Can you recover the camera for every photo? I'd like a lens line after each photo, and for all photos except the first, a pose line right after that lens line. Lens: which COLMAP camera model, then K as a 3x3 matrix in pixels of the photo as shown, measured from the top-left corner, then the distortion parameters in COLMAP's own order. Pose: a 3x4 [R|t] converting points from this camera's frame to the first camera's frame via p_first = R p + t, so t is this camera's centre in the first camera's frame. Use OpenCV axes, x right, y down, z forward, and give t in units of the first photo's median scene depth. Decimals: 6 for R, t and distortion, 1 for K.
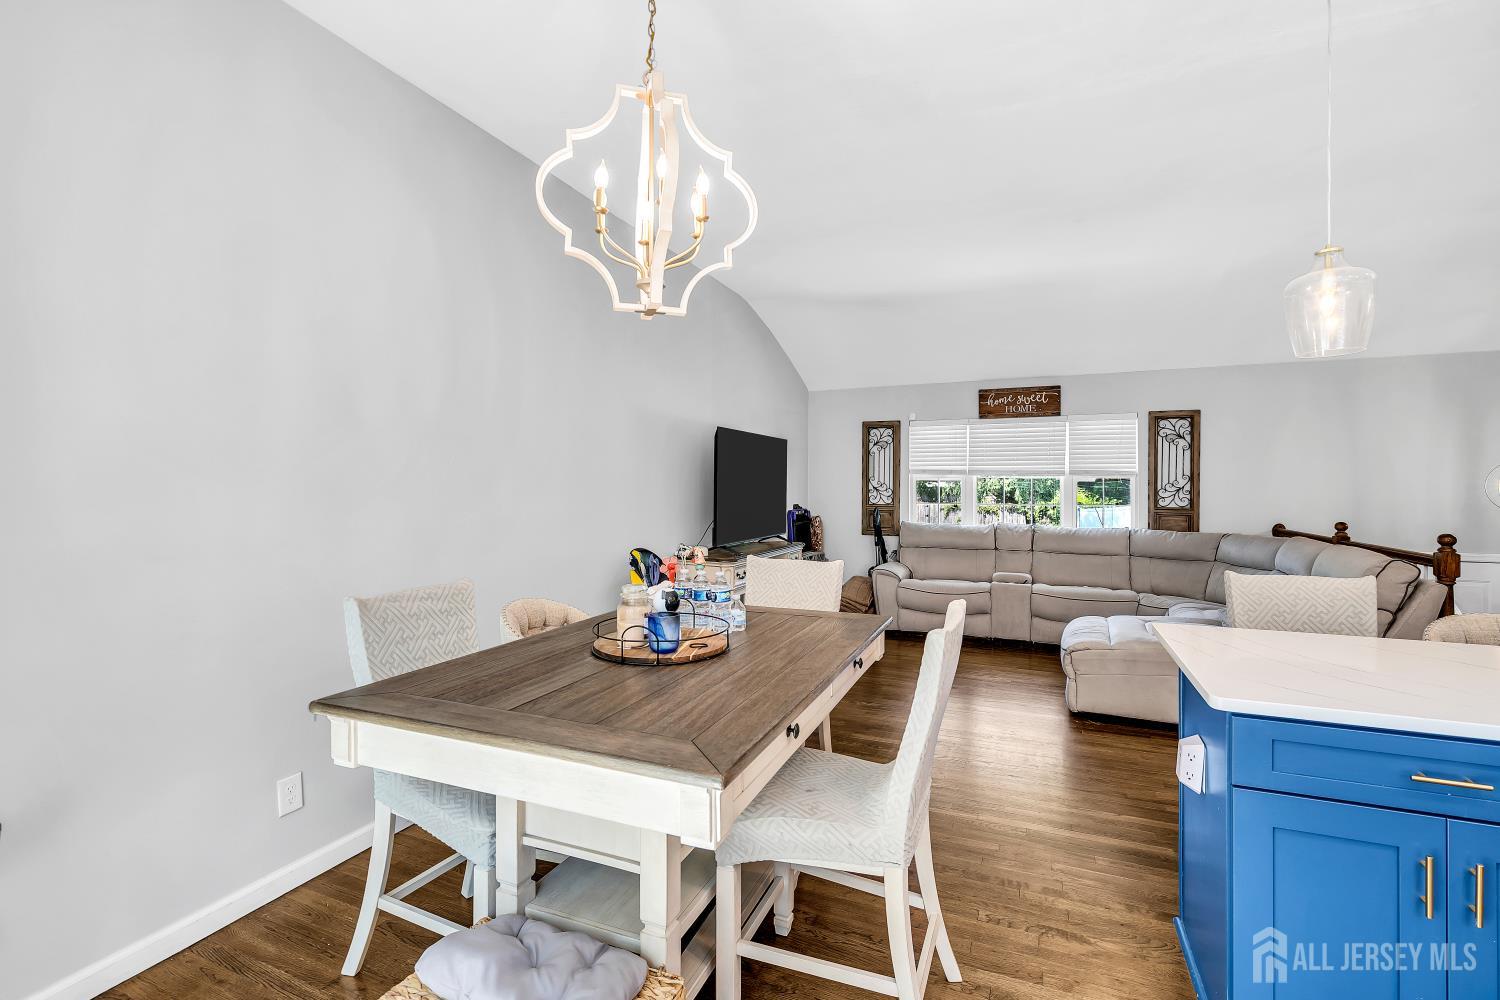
lens RADIAL K [[685.5, 0, 759.7], [0, 685.5, 488.5], [0, 0, 1]] dist [0.001790, 0.002962]
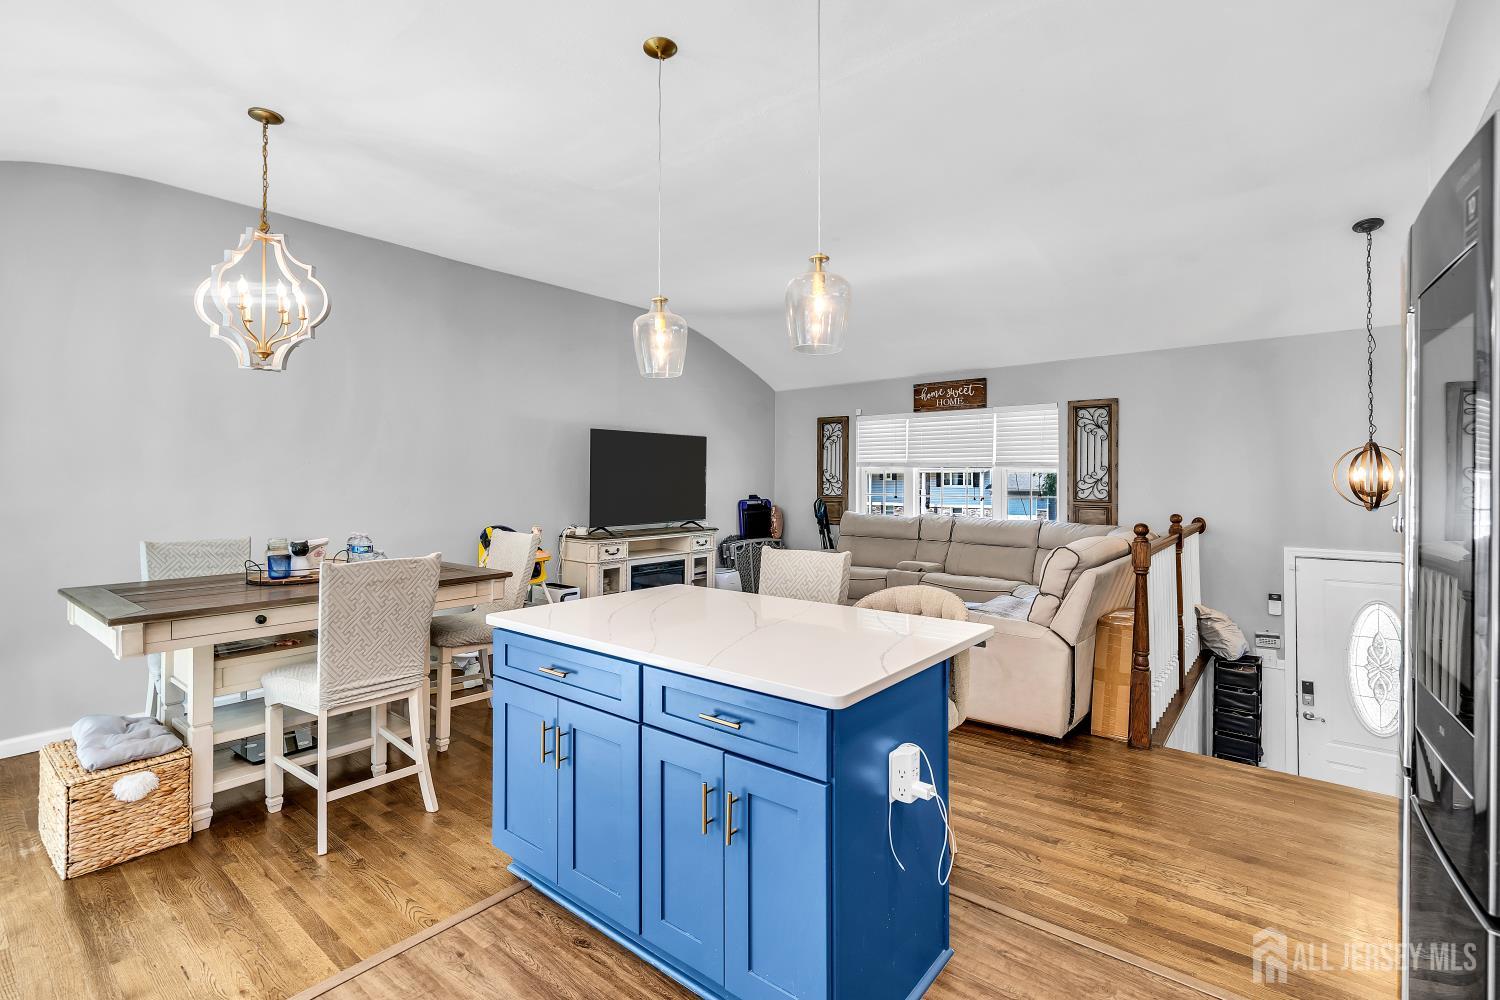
lens RADIAL K [[685.5, 0, 746.5], [0, 685.5, 479.0], [0, 0, 1]] dist [0.001790, 0.002962]
pose [[0.958348, -0.000906, -0.285601, 0.415074], [-0.000645, 0.999986, -0.005337, 0.004033], [0.285602, 0.005299, 0.958334, -0.067639]]
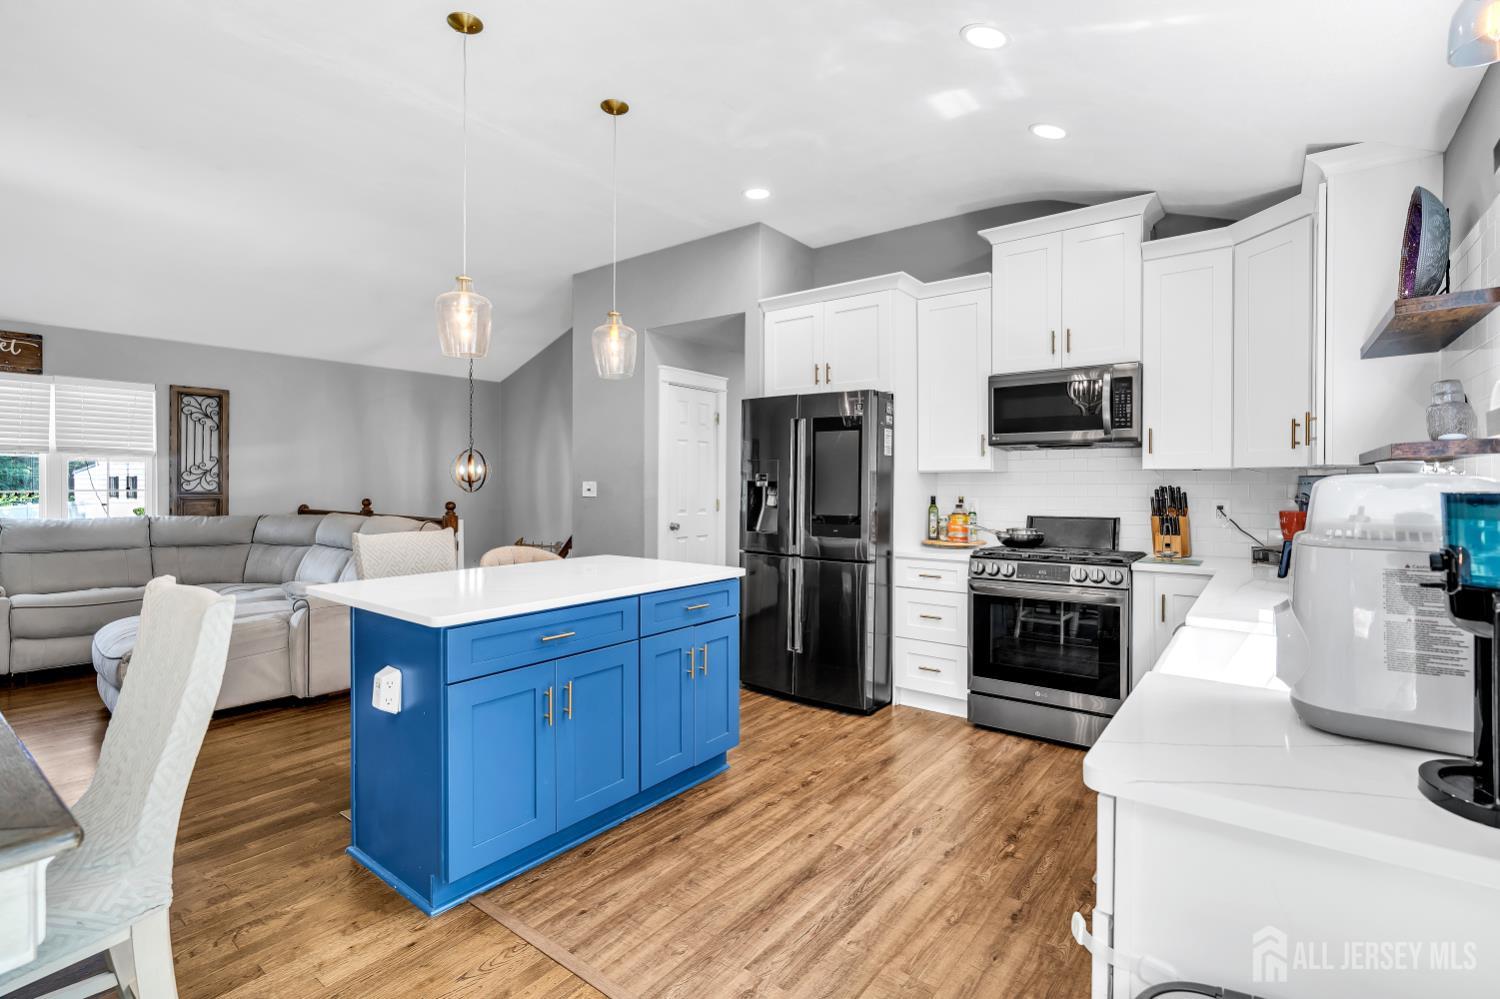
lens RADIAL K [[685.5, 0, 736.9], [0, 685.5, 483.6], [0, 0, 1]] dist [0.001790, 0.002962]
pose [[0.278470, -0.001557, 0.960444, -0.093369], [-0.000445, 0.999998, 0.001750, 0.015366], [-0.960445, -0.000915, 0.278469, 0.035952]]
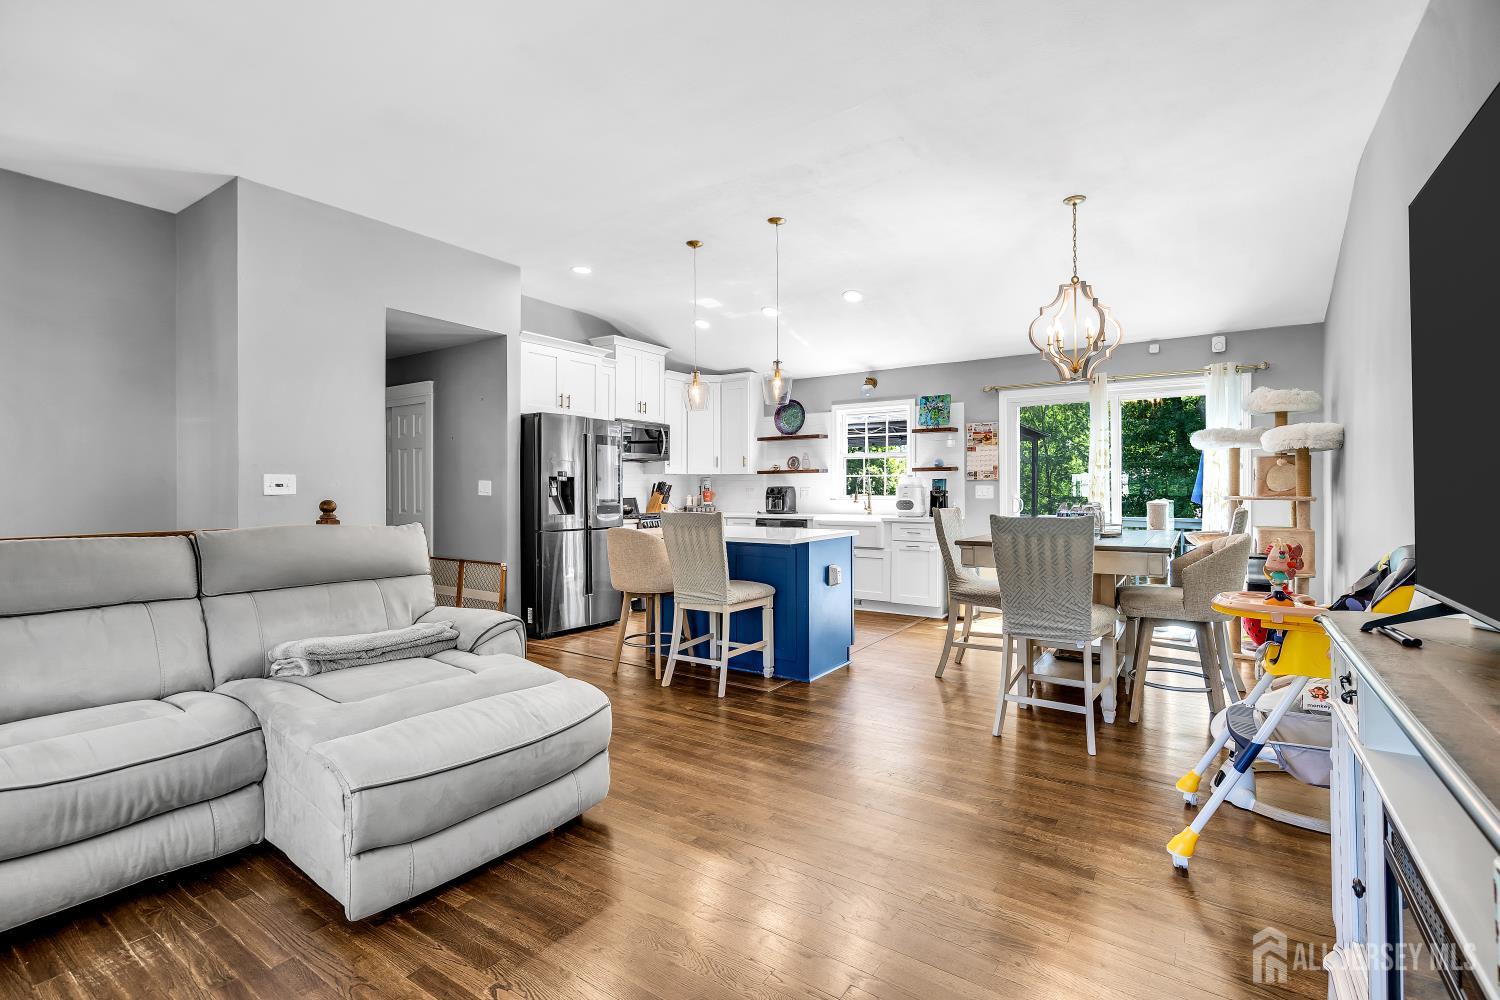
lens RADIAL K [[685.5, 0, 737.4], [0, 685.5, 496.2], [0, 0, 1]] dist [0.001790, 0.002962]
pose [[-0.971467, -0.003940, 0.237143, 0.118313], [-0.000029, 0.999864, 0.016494, 0.024324], [-0.237176, 0.016017, -0.971335, 1.005821]]
